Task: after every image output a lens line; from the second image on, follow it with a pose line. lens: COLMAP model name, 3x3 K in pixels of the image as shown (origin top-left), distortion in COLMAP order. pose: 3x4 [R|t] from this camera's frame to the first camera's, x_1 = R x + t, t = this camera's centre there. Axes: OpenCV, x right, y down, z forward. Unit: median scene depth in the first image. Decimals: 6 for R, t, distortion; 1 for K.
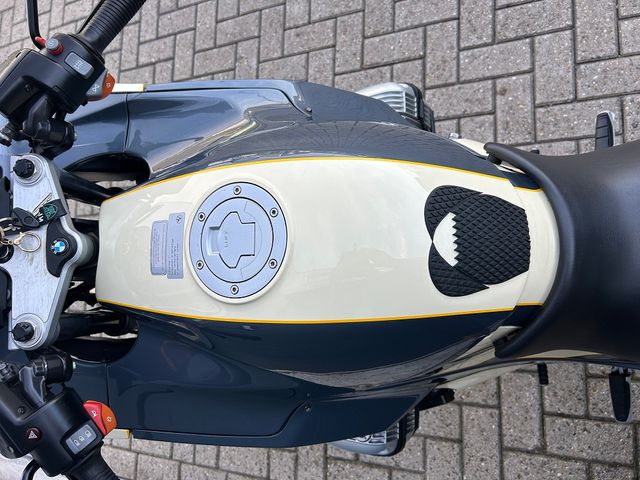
lens RADIAL K [[486.2, 0, 317.2], [0, 486.2, 240.5], [0, 0, 1]] dist [0.036572, -0.042026]
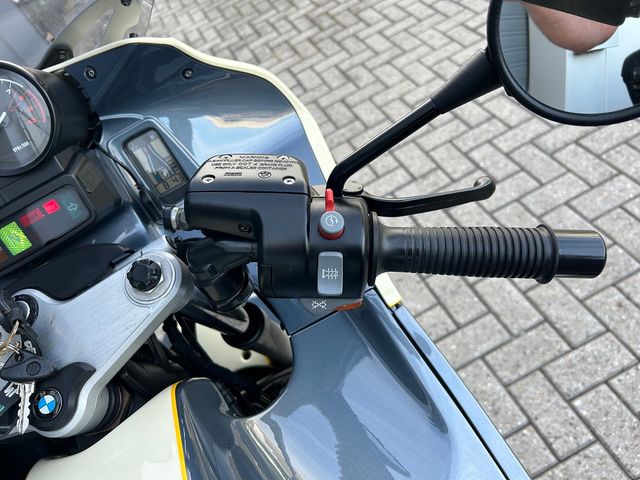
lens RADIAL K [[486.2, 0, 321.4], [0, 486.2, 242.6], [0, 0, 1]] dist [0.036572, -0.042026]
pose [[0.486300, 0.821319, -0.298240, -0.106281], [-0.847363, 0.526582, 0.068466, -0.119483], [0.213281, 0.219423, 0.952032, 0.143037]]
